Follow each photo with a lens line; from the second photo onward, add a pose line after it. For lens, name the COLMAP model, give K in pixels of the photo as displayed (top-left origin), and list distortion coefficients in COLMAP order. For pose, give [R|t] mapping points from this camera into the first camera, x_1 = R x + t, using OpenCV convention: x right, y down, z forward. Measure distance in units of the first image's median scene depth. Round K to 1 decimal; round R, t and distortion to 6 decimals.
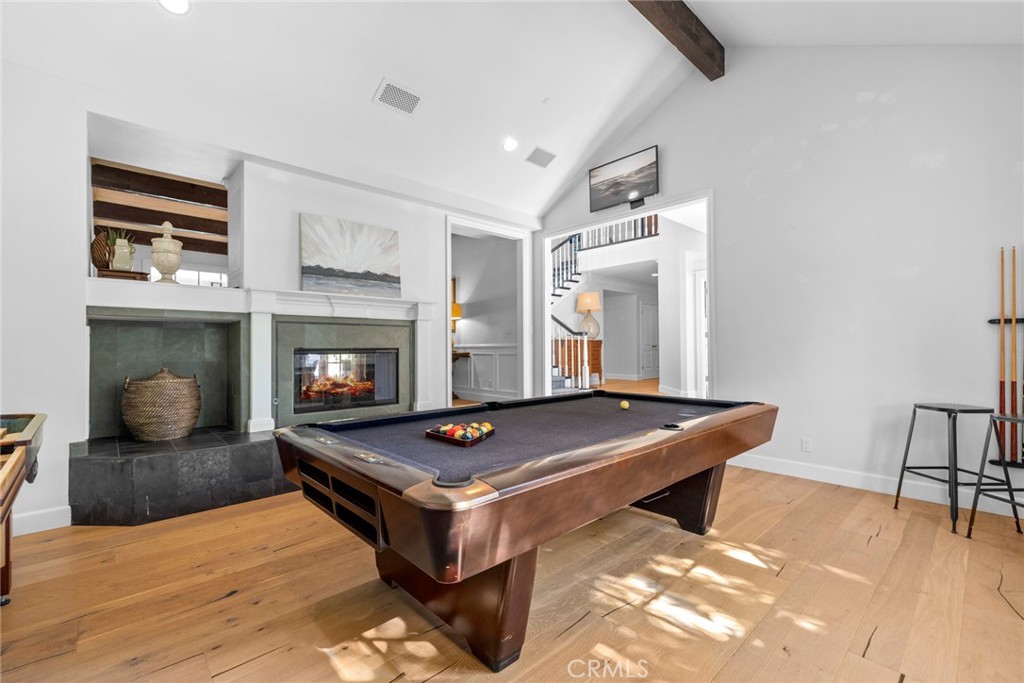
lens RADIAL K [[443.8, 0, 511.0], [0, 443.8, 342.3], [0, 0, 1]] dist [0.002487, -0.000095]
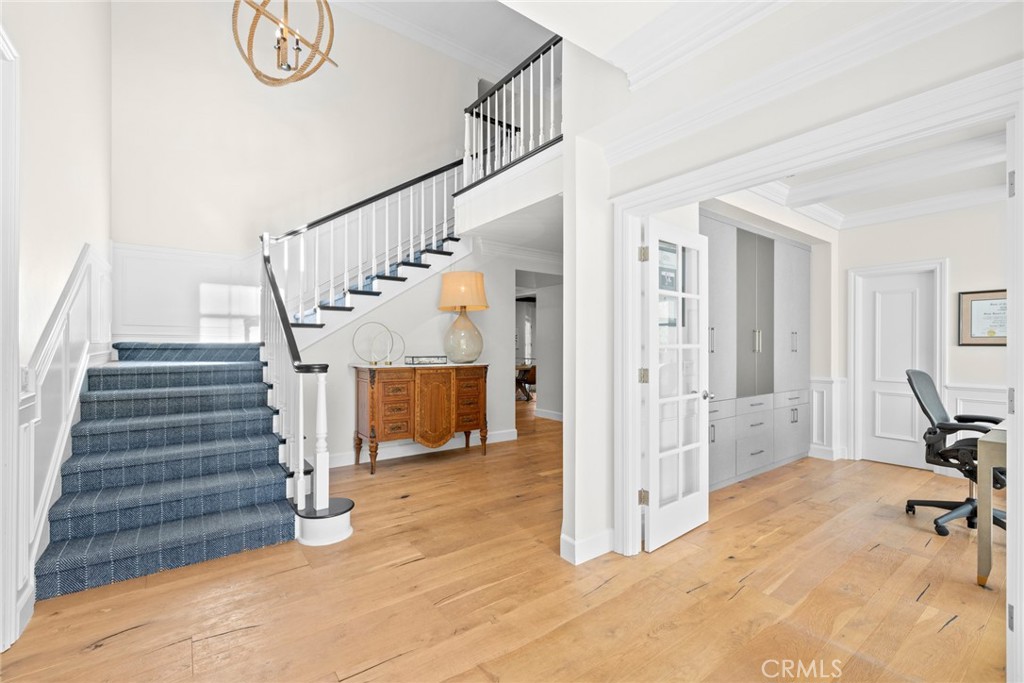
lens RADIAL K [[443.8, 0, 513.2], [0, 443.8, 341.4], [0, 0, 1]] dist [0.002487, -0.000095]
pose [[0.993213, 0.007245, -0.116081, 0.292320], [-0.005425, 0.999857, 0.015988, -0.040177], [0.116180, -0.015249, 0.993111, 0.482438]]
